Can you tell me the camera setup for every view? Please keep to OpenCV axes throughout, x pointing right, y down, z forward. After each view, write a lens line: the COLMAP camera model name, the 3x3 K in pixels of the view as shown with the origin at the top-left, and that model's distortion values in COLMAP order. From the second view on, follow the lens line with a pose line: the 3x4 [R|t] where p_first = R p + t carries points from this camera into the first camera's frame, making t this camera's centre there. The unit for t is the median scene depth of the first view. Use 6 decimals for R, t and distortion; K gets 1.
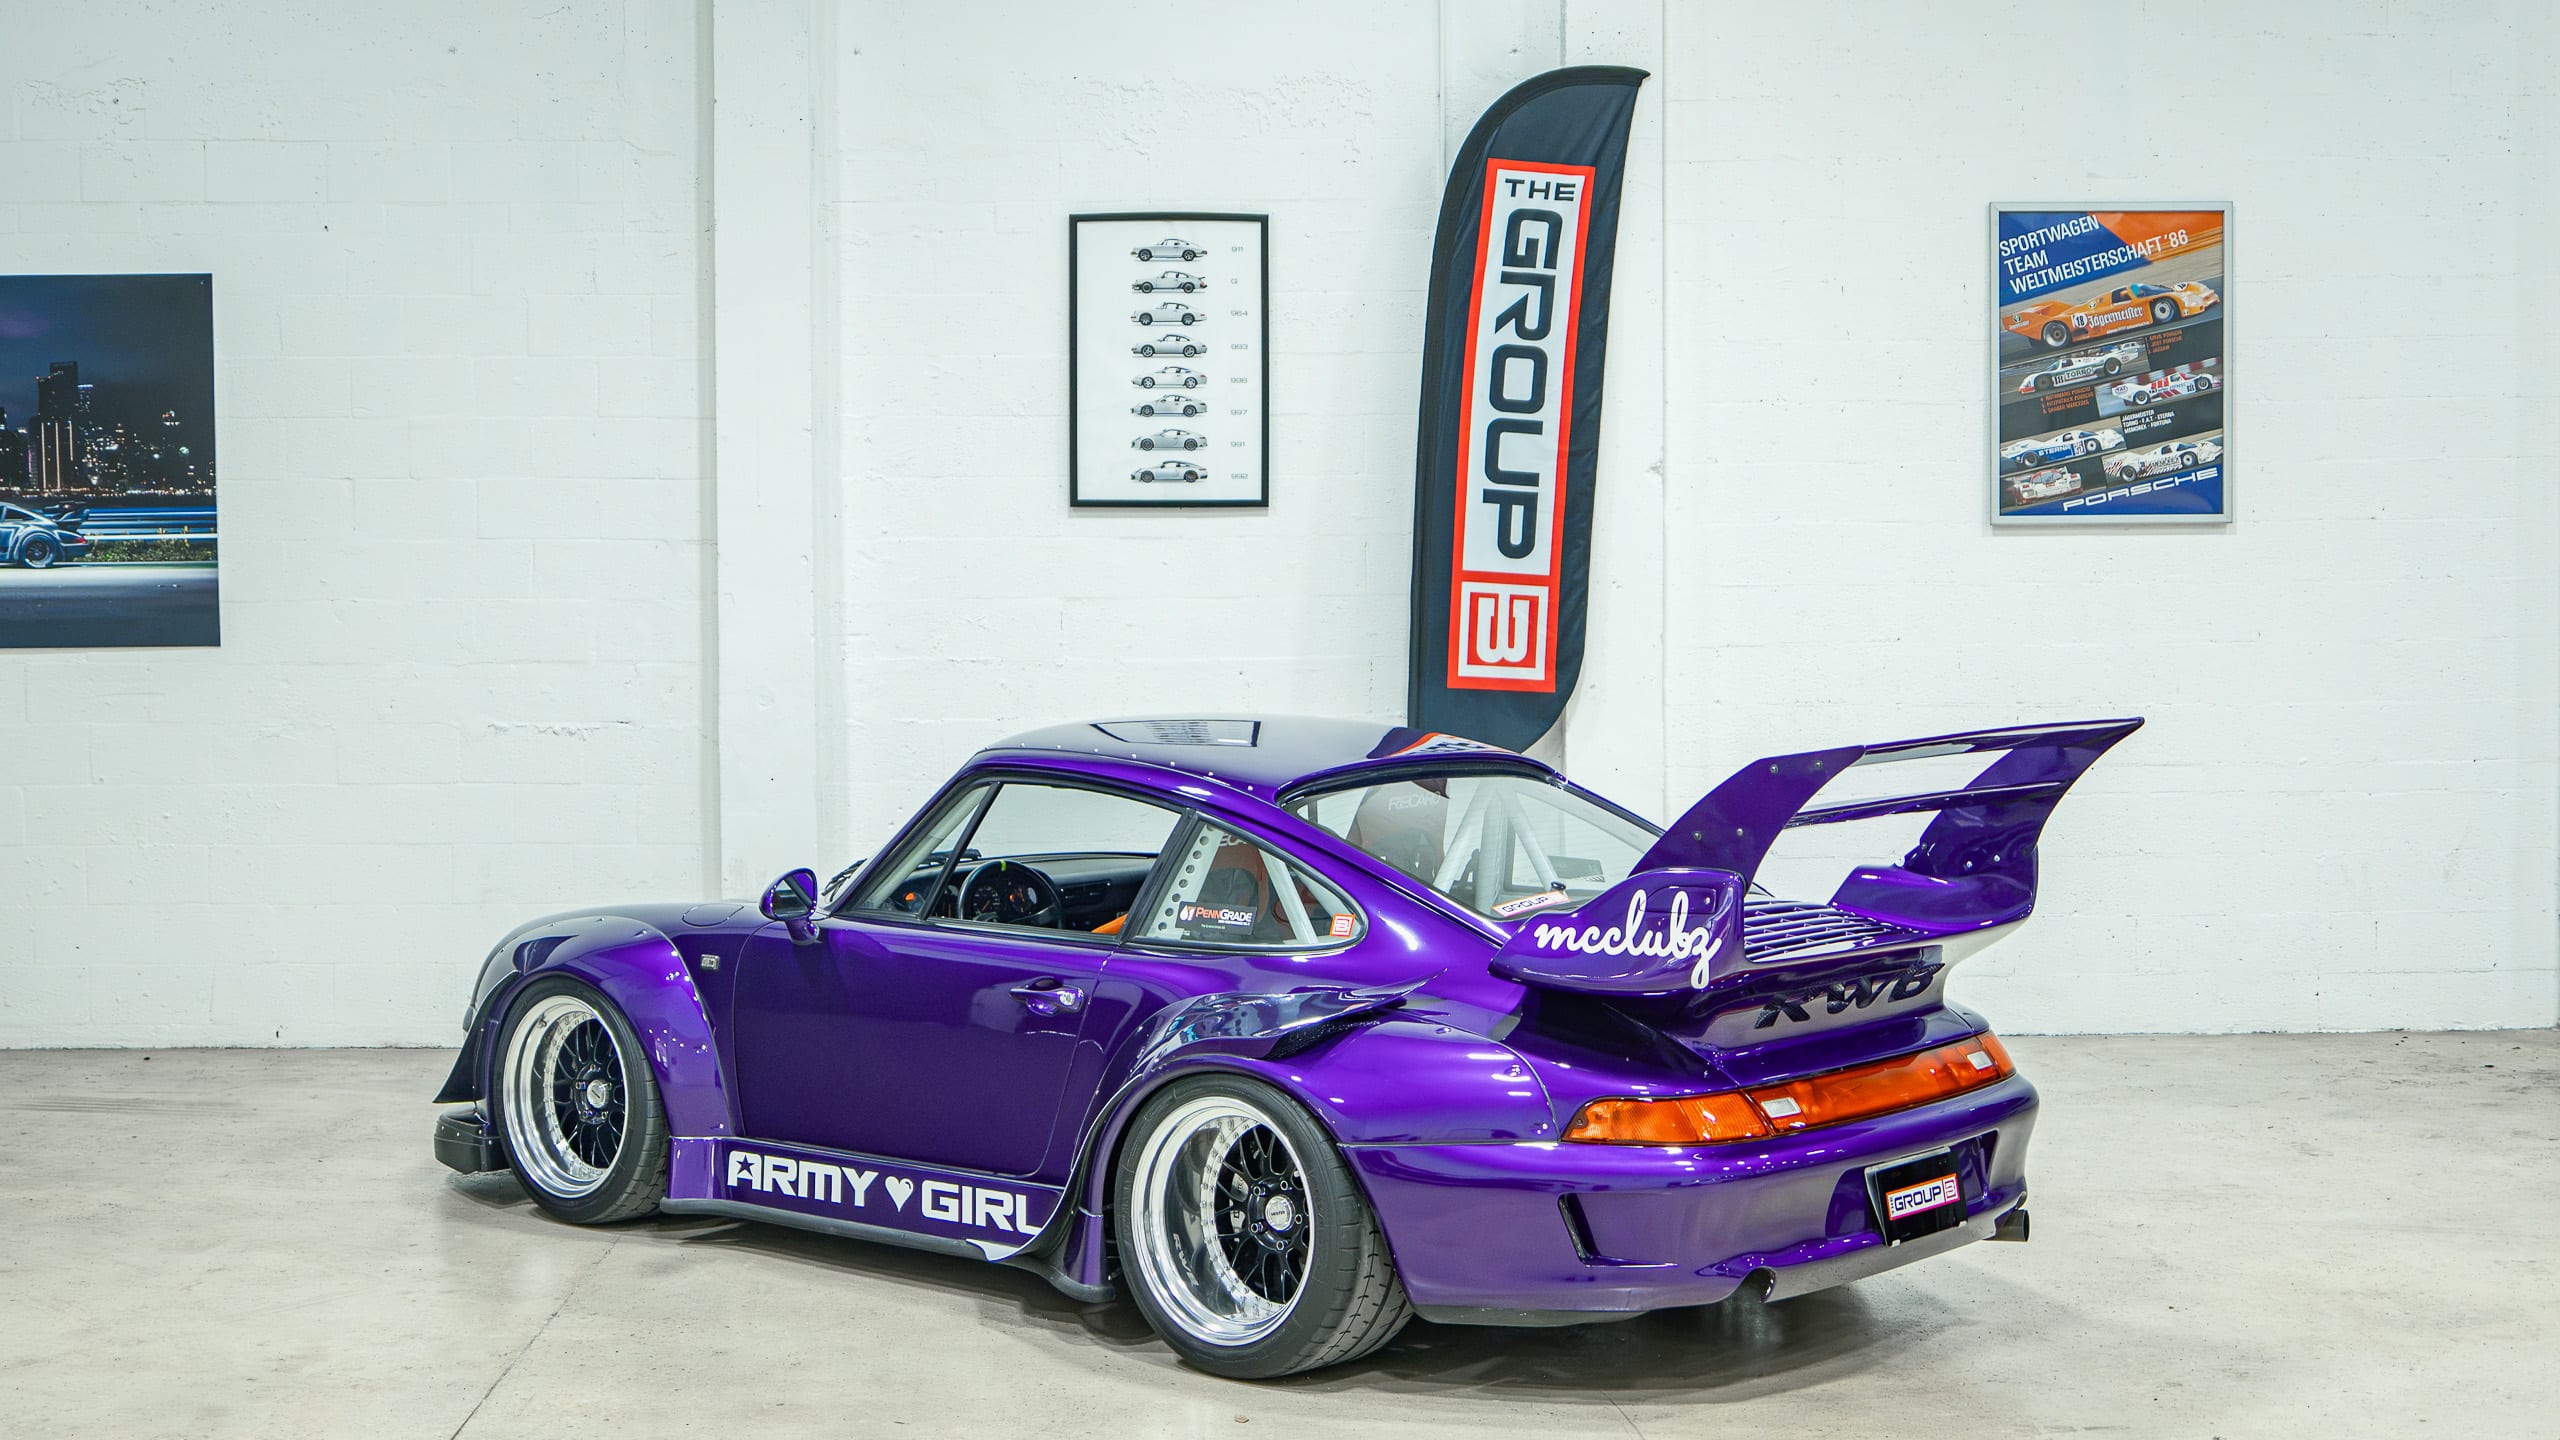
lens RADIAL K [[3400.7, 0, 1308.1], [0, 3400.7, 690.9], [0, 0, 1]] dist [-0.061146, 0.000000]
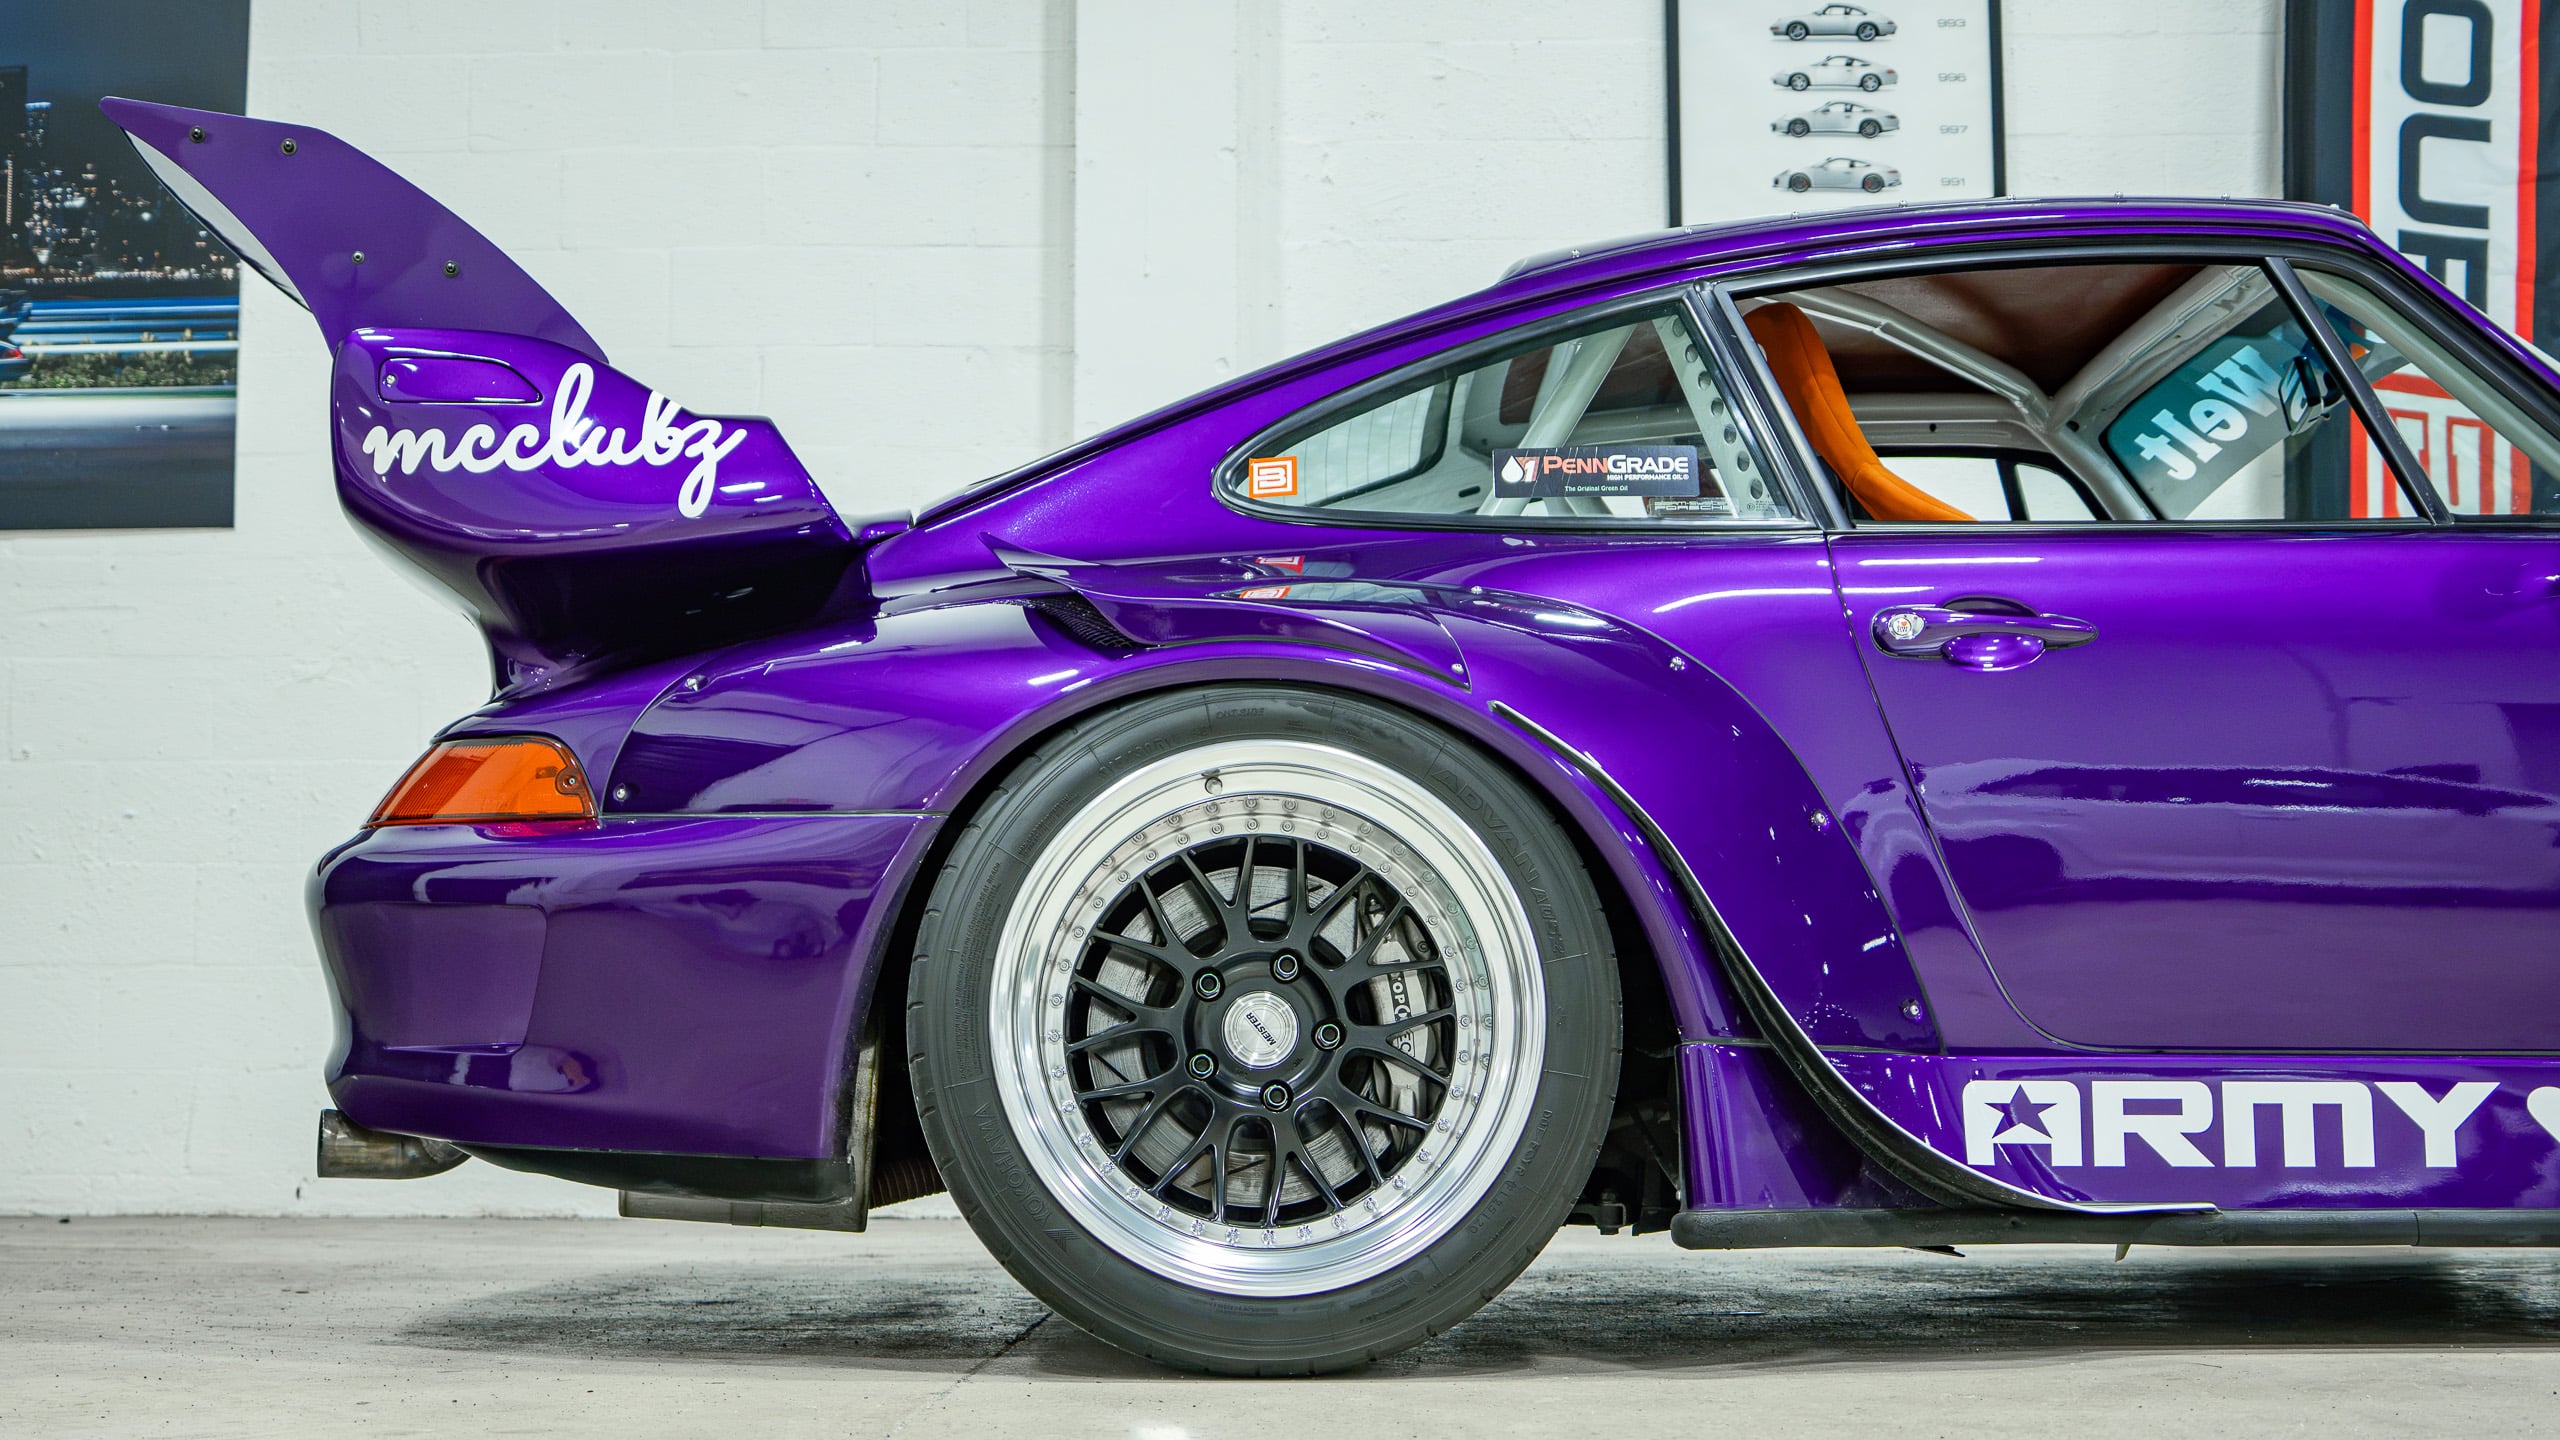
lens RADIAL K [[3146.7, 0, 1237.3], [0, 3146.7, 769.3], [0, 0, 1]] dist [-0.051948, 0.000000]
pose [[0.998144, -0.005561, -0.060636, -0.113096], [-0.003544, 0.988827, -0.149023, 0.110418], [0.060787, 0.148962, 0.986973, 0.475294]]
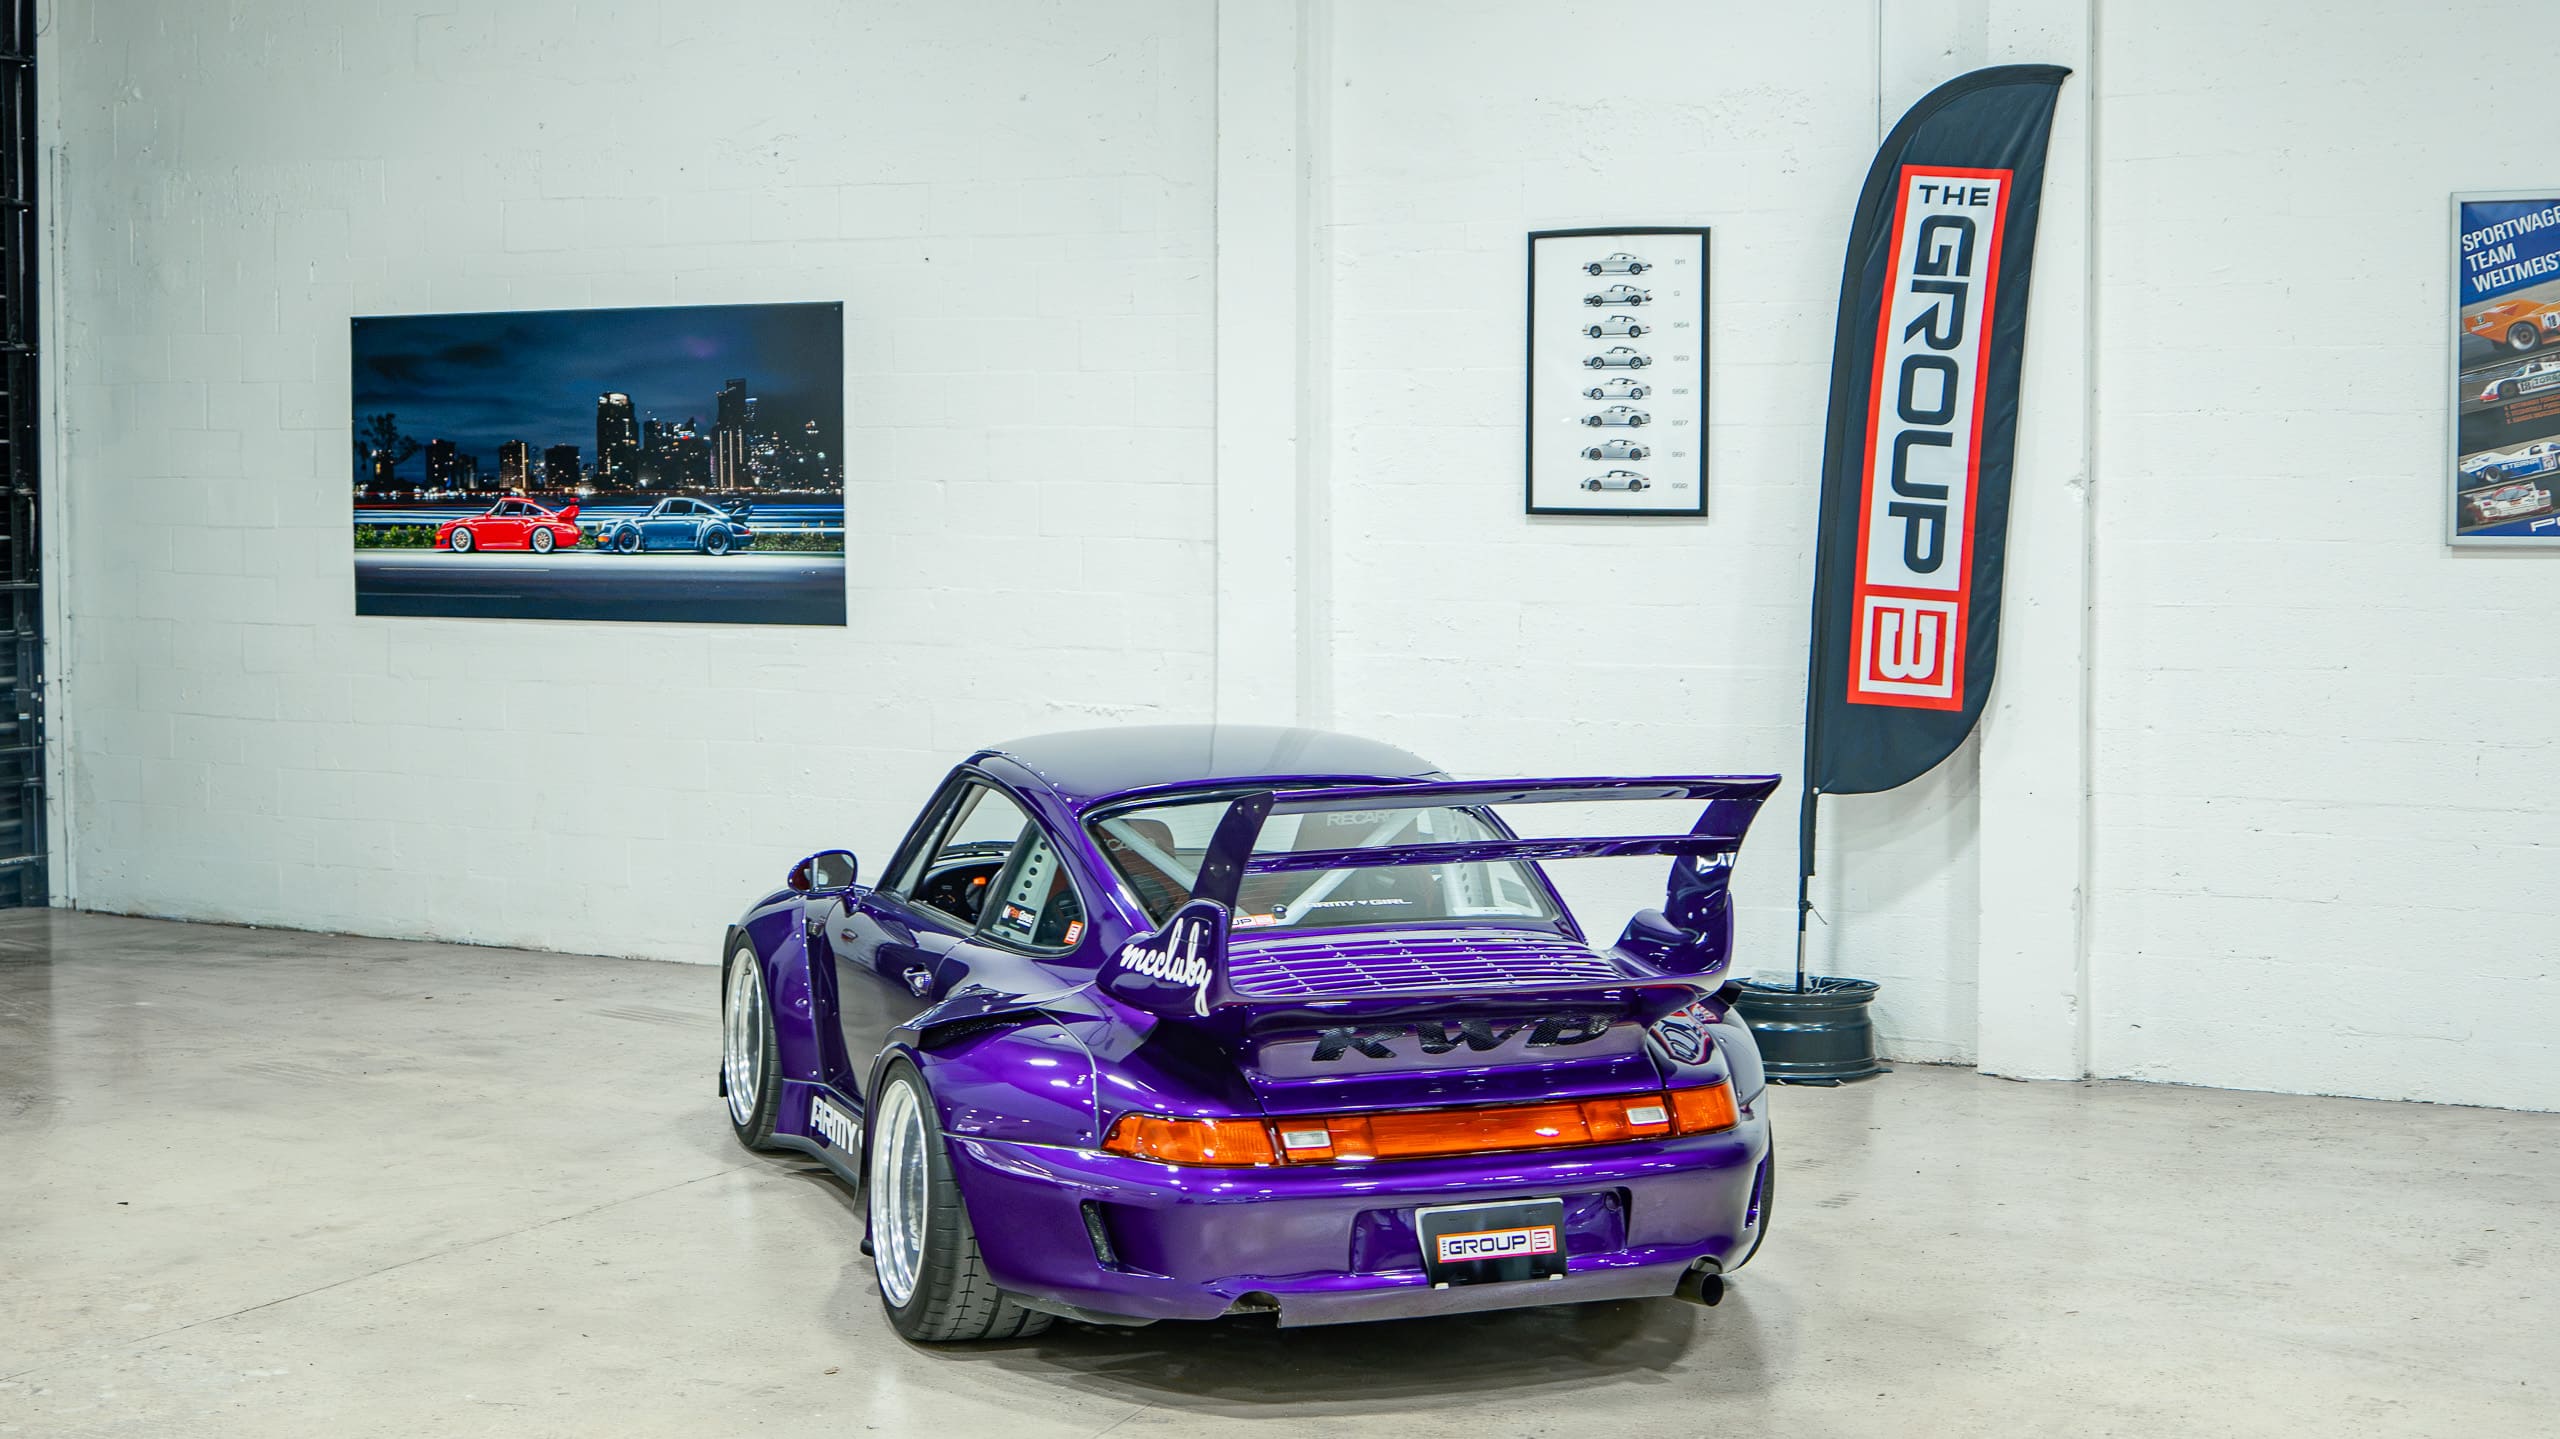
lens RADIAL K [[3400.7, 0, 1366.2], [0, 3400.7, 666.8], [0, 0, 1]] dist [-0.061146, 0.000000]
pose [[0.884107, 0.032850, -0.466128, 0.374869], [-0.029715, 0.999459, 0.014075, -0.020825], [0.466338, 0.001407, 0.884605, 0.060021]]
